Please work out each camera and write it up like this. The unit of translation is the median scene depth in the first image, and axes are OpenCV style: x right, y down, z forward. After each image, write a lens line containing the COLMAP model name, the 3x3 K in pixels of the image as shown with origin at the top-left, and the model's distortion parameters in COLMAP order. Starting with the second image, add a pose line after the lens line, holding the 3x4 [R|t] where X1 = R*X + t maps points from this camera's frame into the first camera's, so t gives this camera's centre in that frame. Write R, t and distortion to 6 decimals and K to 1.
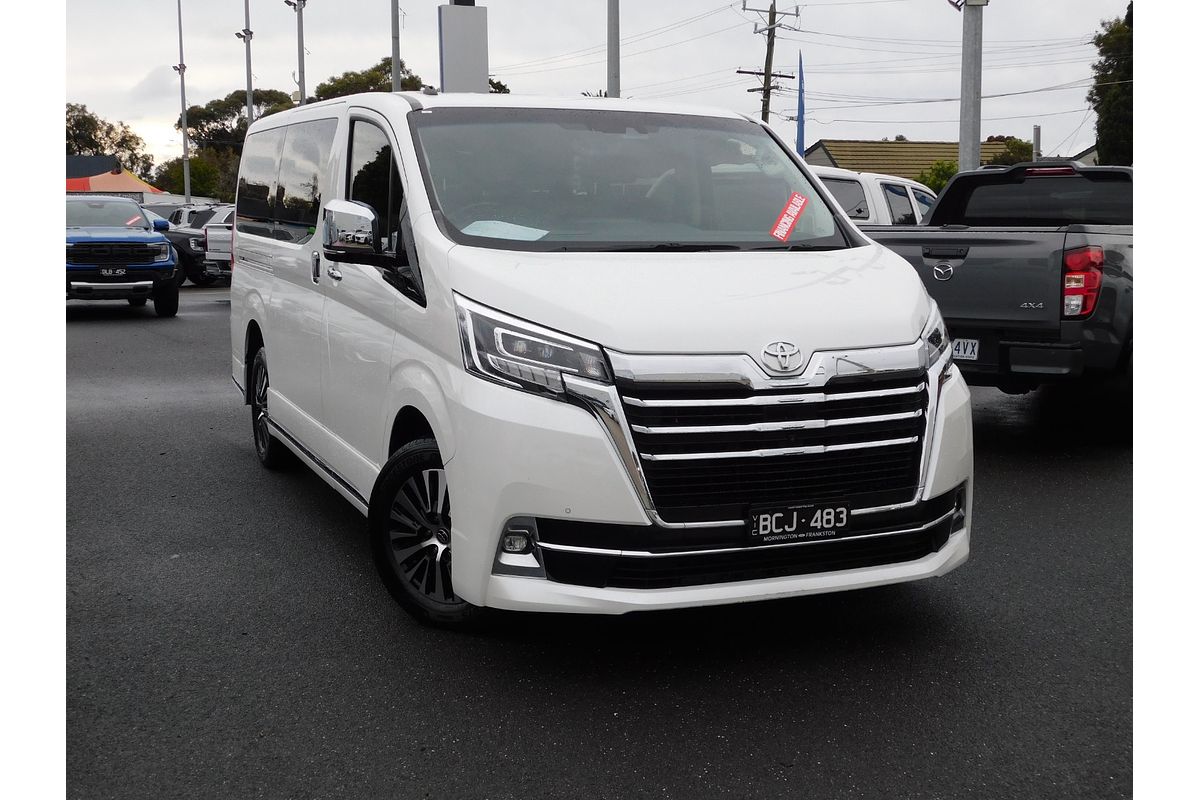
lens RADIAL K [[1395.5, 0, 600.0], [0, 1395.5, 400.0], [0, 0, 1]] dist [-0.001242, 0.006341]
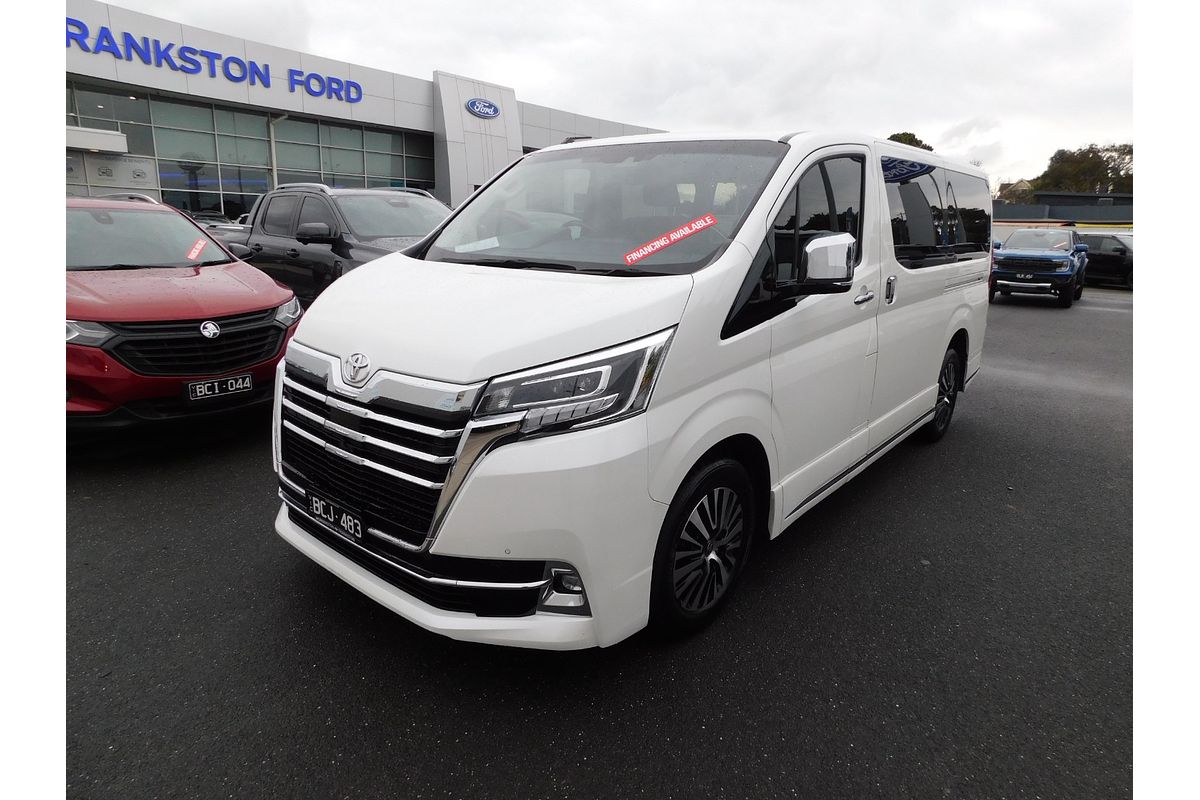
lens RADIAL K [[695.3, 0, 605.3], [0, 695.3, 393.6], [0, 0, 1]] dist [-0.065806, 0.052467]
pose [[0.442813, 0.214857, -0.870490, 0.646721], [-0.135355, 0.975756, 0.171985, -0.121956], [0.886338, 0.041668, 0.461160, 0.874389]]
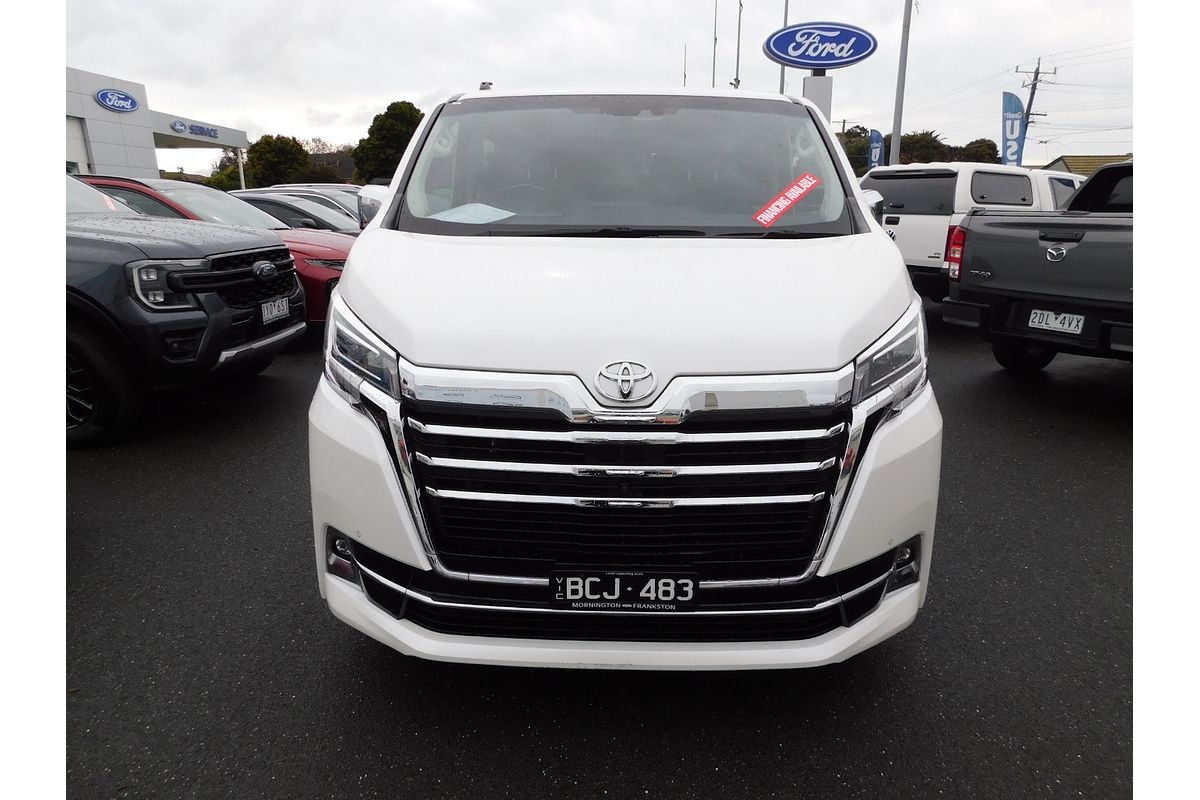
lens RADIAL K [[695.3, 0, 605.3], [0, 695.3, 393.6], [0, 0, 1]] dist [-0.065806, 0.052467]
pose [[0.910946, 0.109680, -0.397678, 0.260466], [-0.053613, 0.987308, 0.149492, -0.076994], [0.409027, -0.114859, 0.905265, 0.608199]]
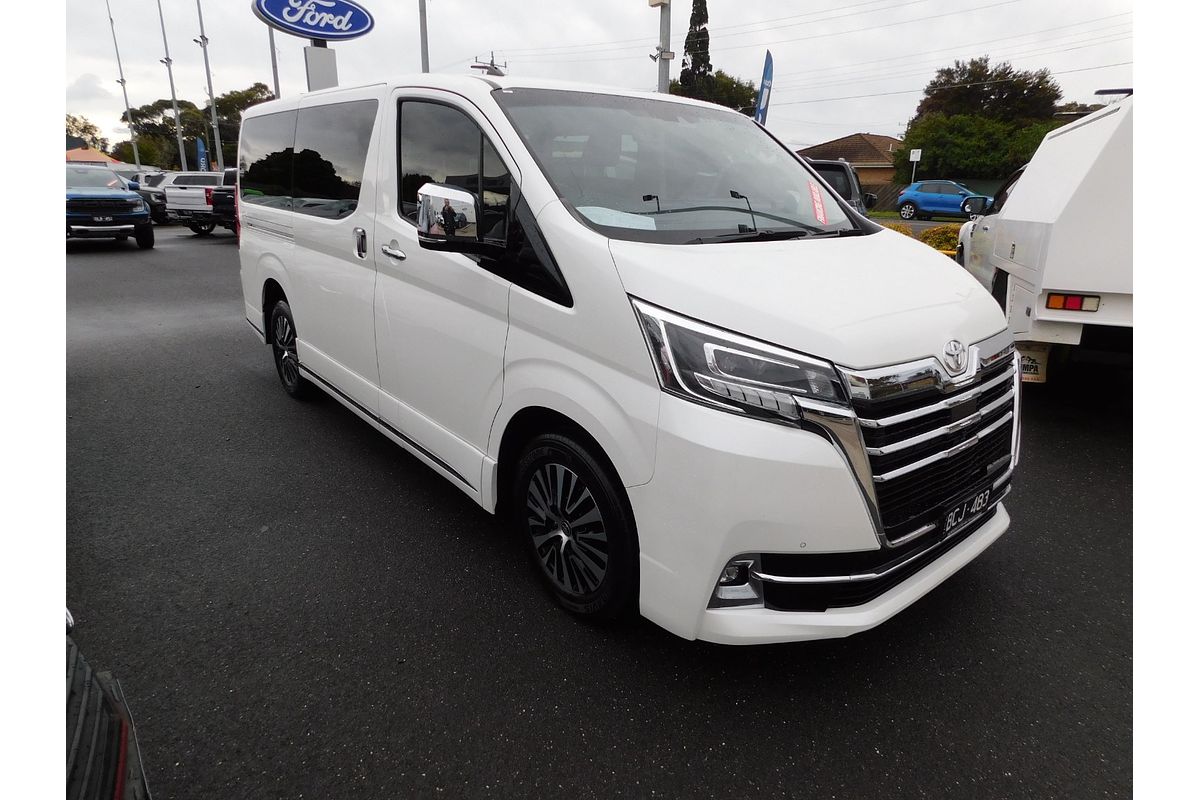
lens RADIAL K [[691.5, 0, 591.9], [0, 691.5, 395.9], [0, 0, 1]] dist [-0.056819, 0.053313]
pose [[0.959716, -0.072128, 0.271558, -0.246667], [0.023938, 0.983965, 0.176750, -0.091214], [-0.279952, -0.163129, 0.946053, 0.565050]]
